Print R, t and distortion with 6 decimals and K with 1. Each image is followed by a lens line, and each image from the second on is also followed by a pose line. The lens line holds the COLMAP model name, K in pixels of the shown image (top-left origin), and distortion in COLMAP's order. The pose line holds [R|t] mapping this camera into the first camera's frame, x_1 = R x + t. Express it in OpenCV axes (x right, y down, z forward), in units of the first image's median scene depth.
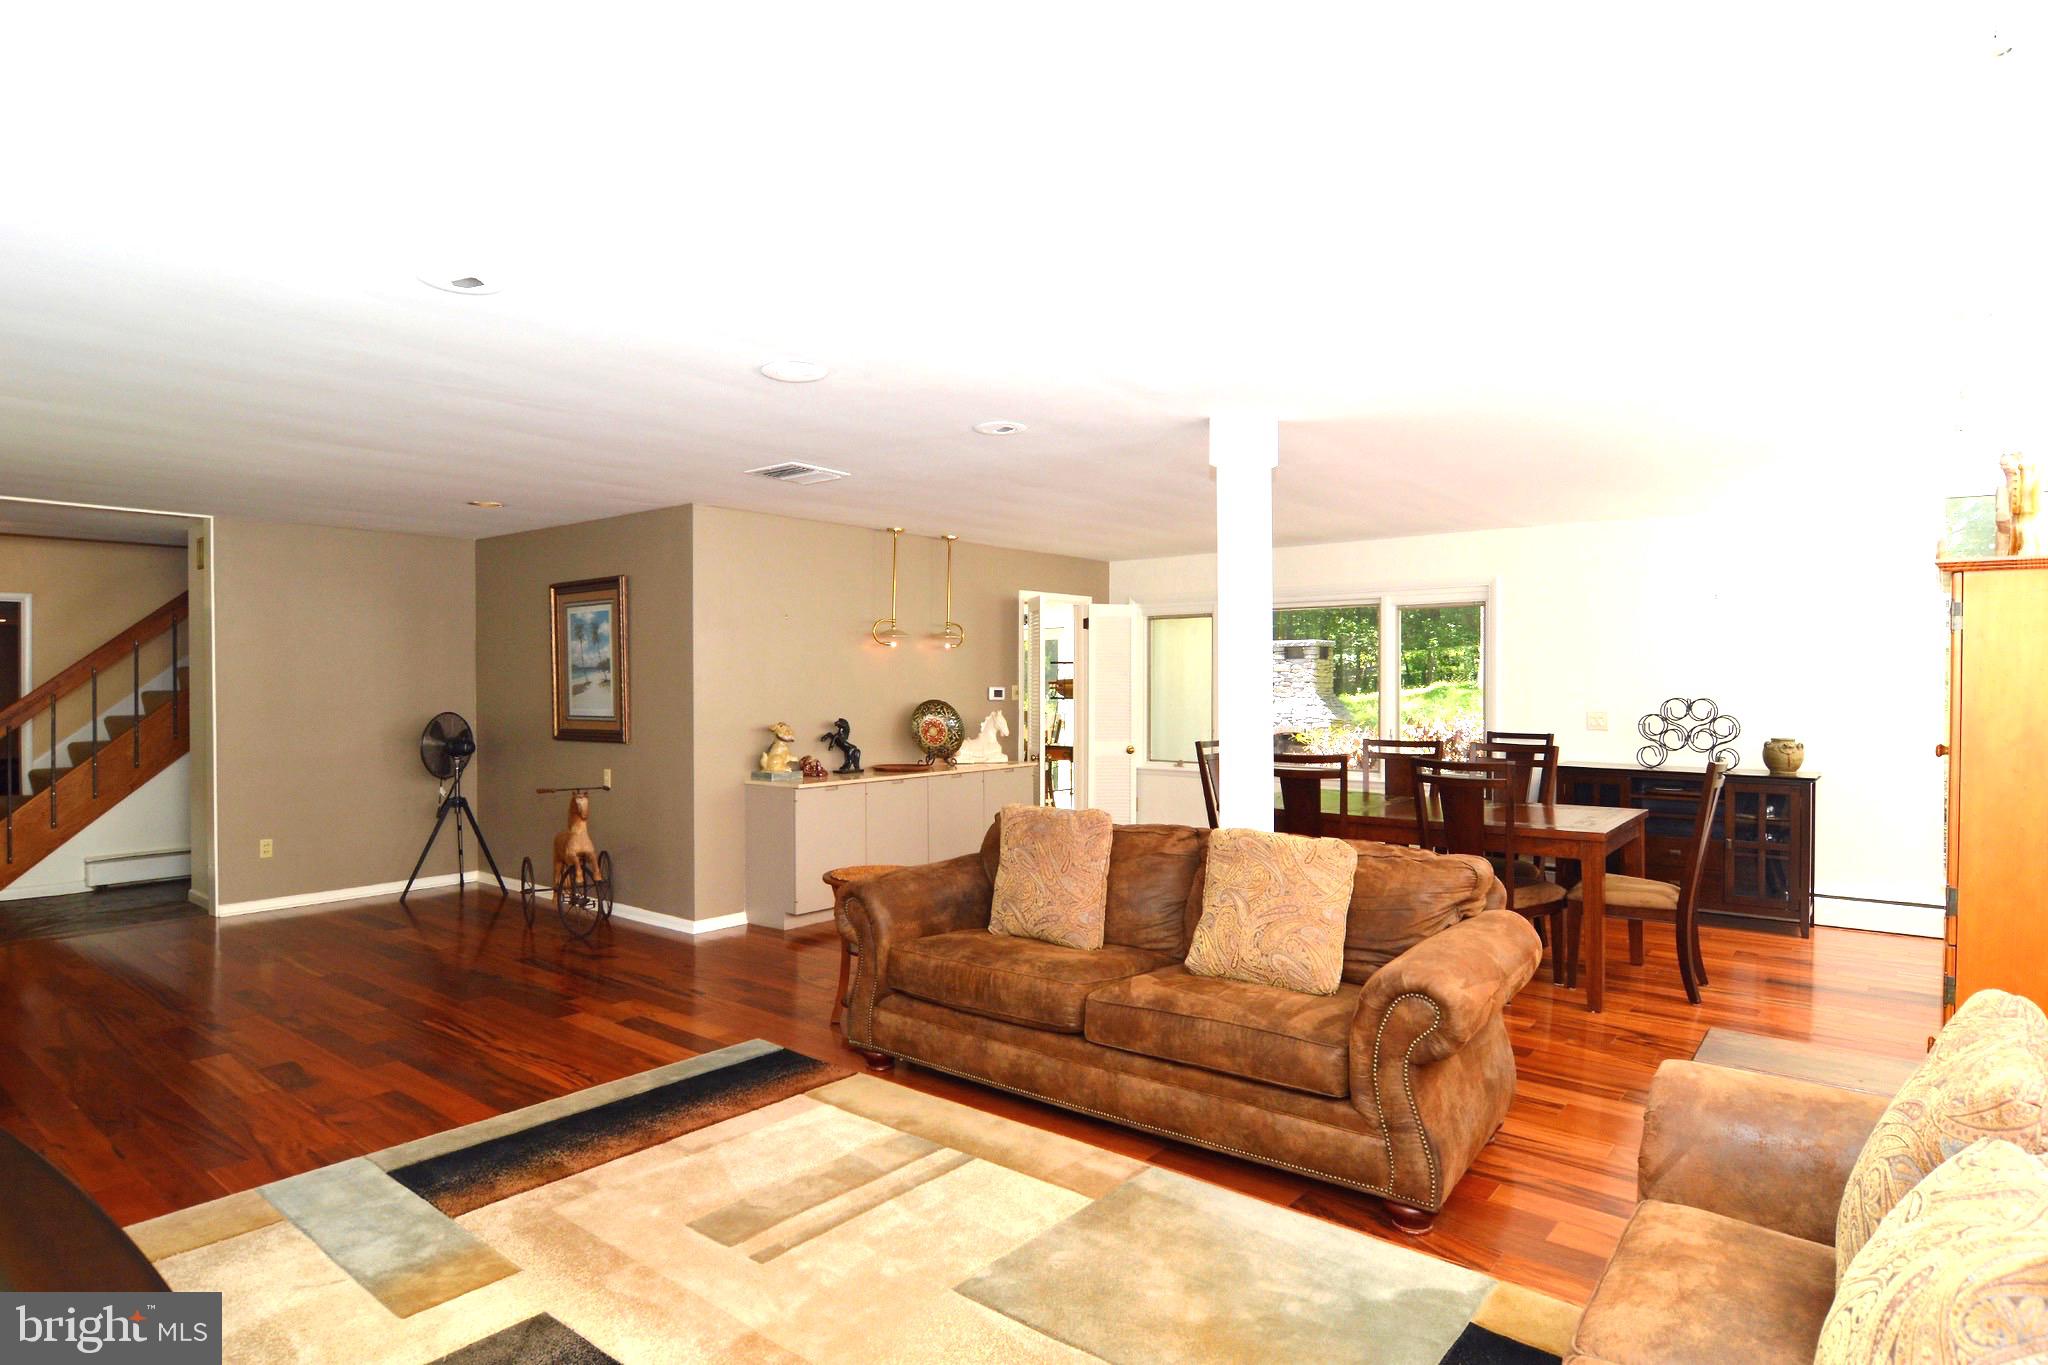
lens RADIAL K [[1125.8, 0, 1013.2], [0, 1125.8, 672.3], [0, 0, 1]] dist [-0.012789, -0.002375]
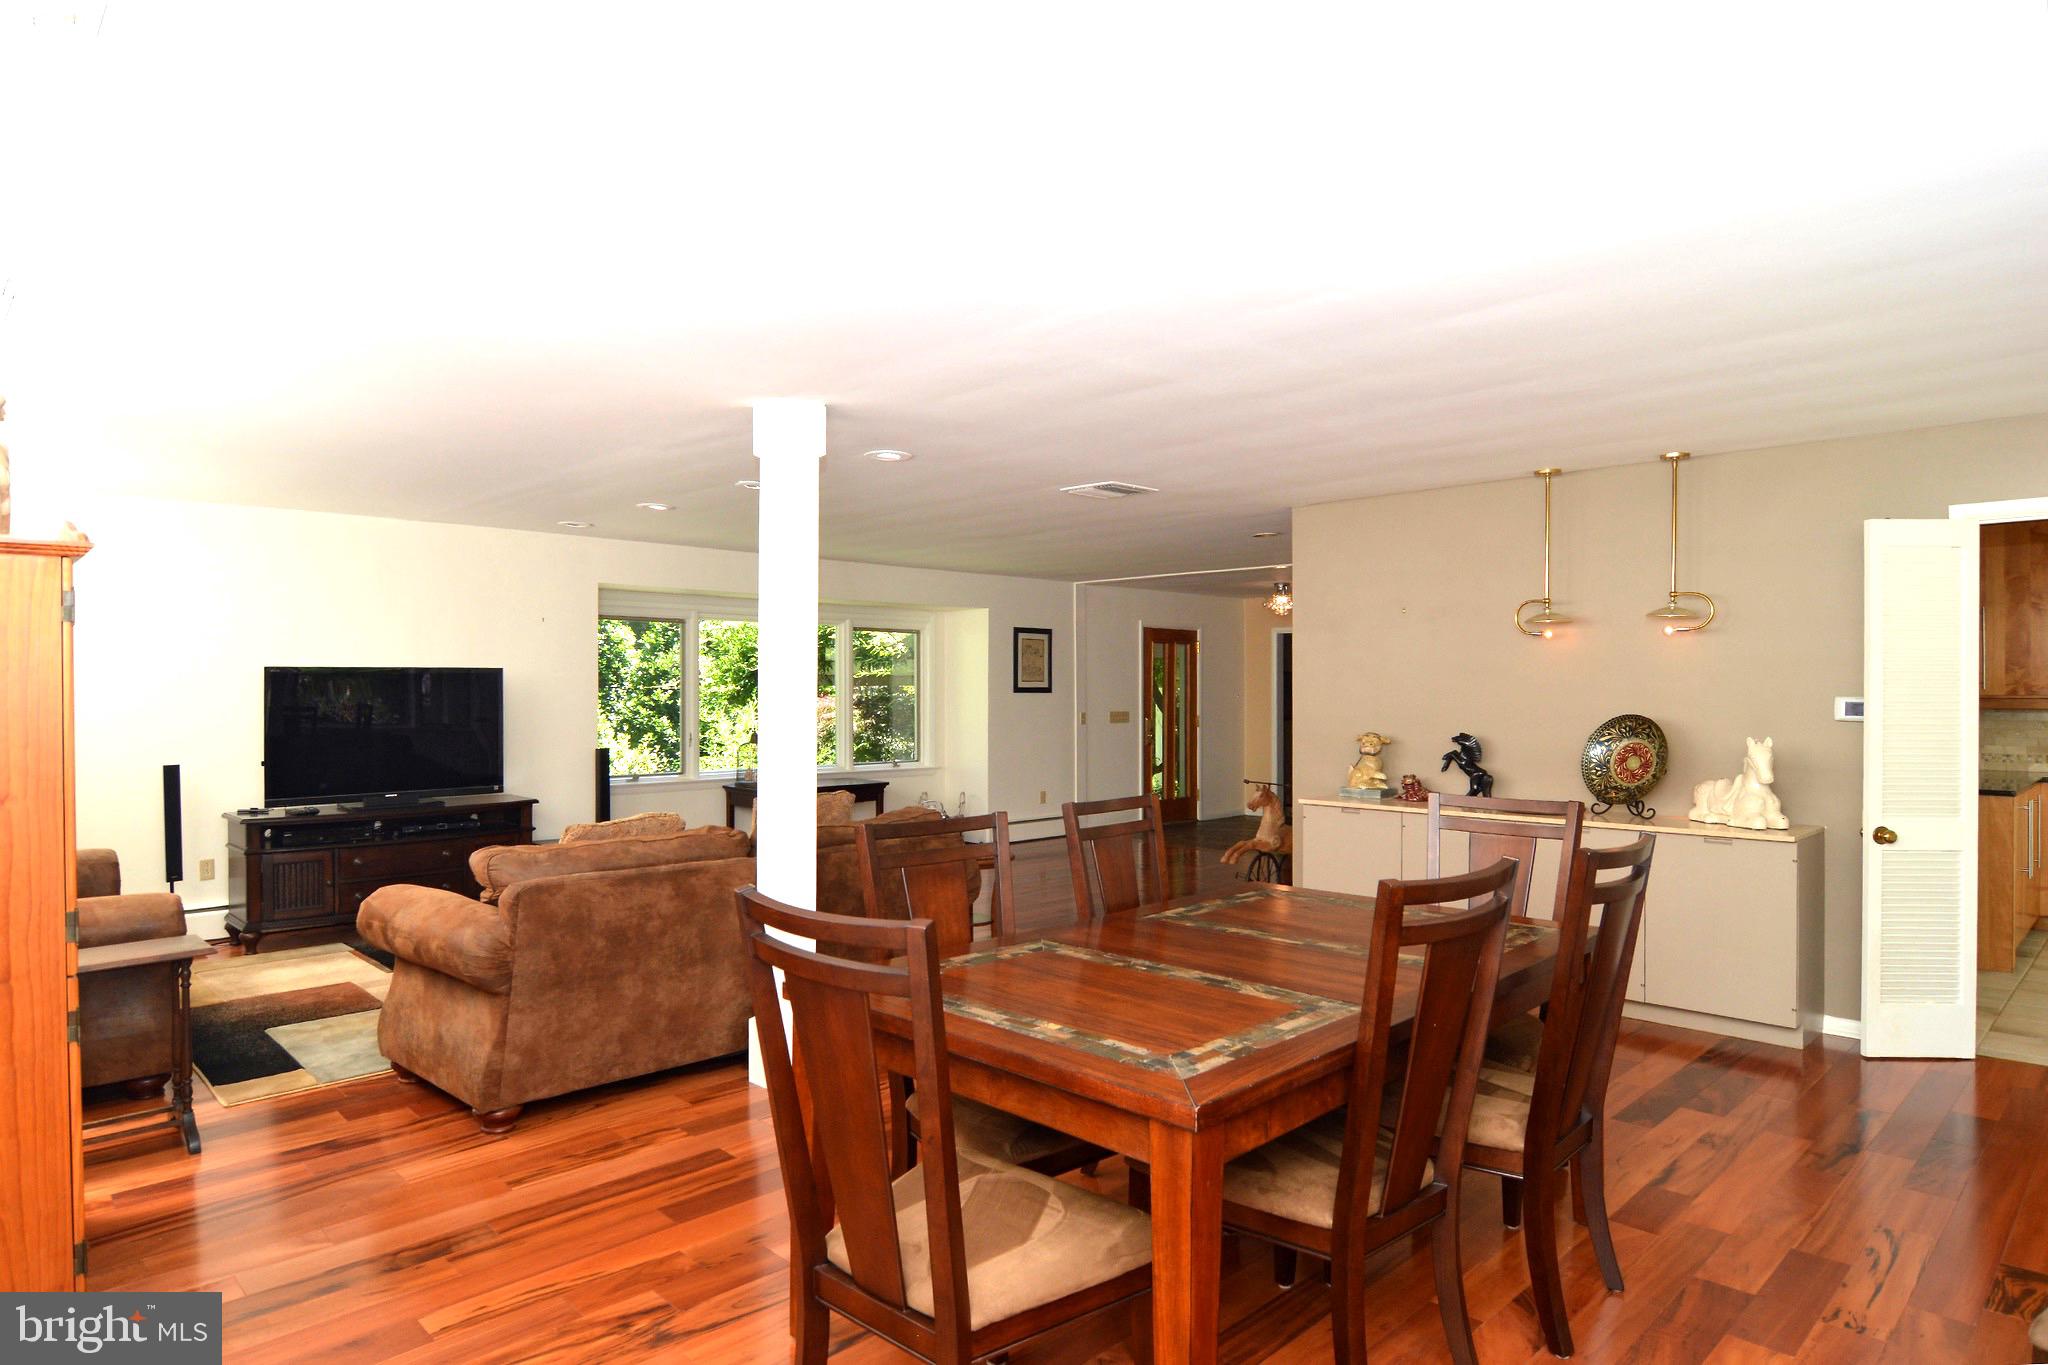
lens RADIAL K [[1200.6, 0, 1014.0], [0, 1200.6, 680.6], [0, 0, 1]] dist [-0.018776, 0.000625]
pose [[-0.118644, -0.004085, -0.992928, 0.749956], [0.002265, 0.999988, -0.004385, 0.008167], [0.992934, -0.002769, -0.118633, 0.833516]]
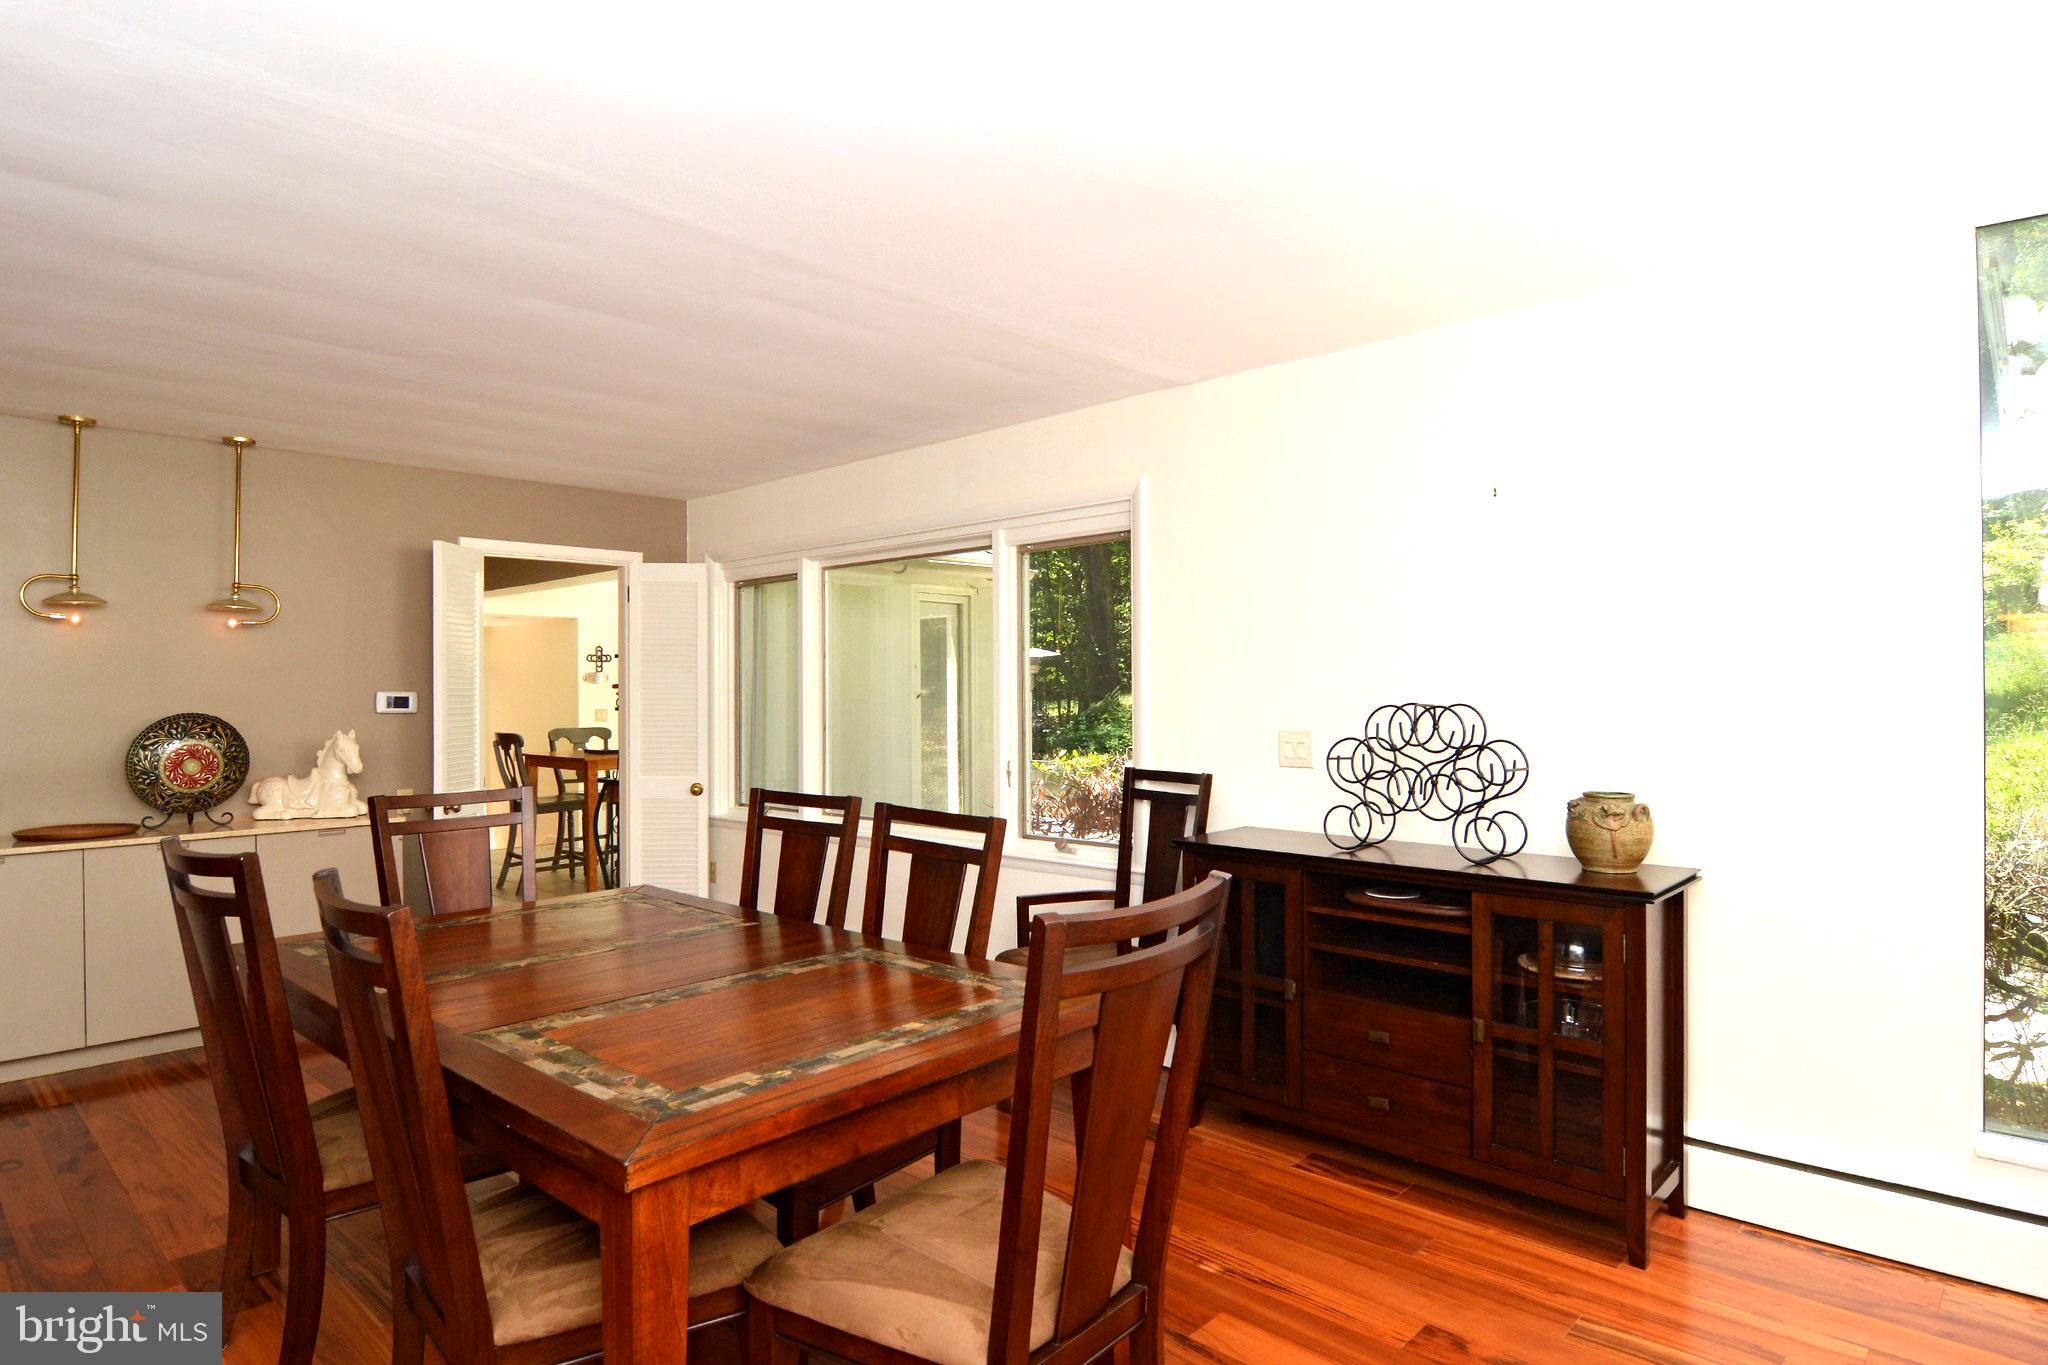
lens RADIAL K [[1125.8, 0, 1030.2], [0, 1125.8, 694.7], [0, 0, 1]] dist [-0.012789, -0.002375]
pose [[0.997052, -0.006100, -0.076491, 0.471952], [0.006866, 0.999929, 0.009762, 0.013797], [0.076426, -0.010259, 0.997022, 0.515916]]
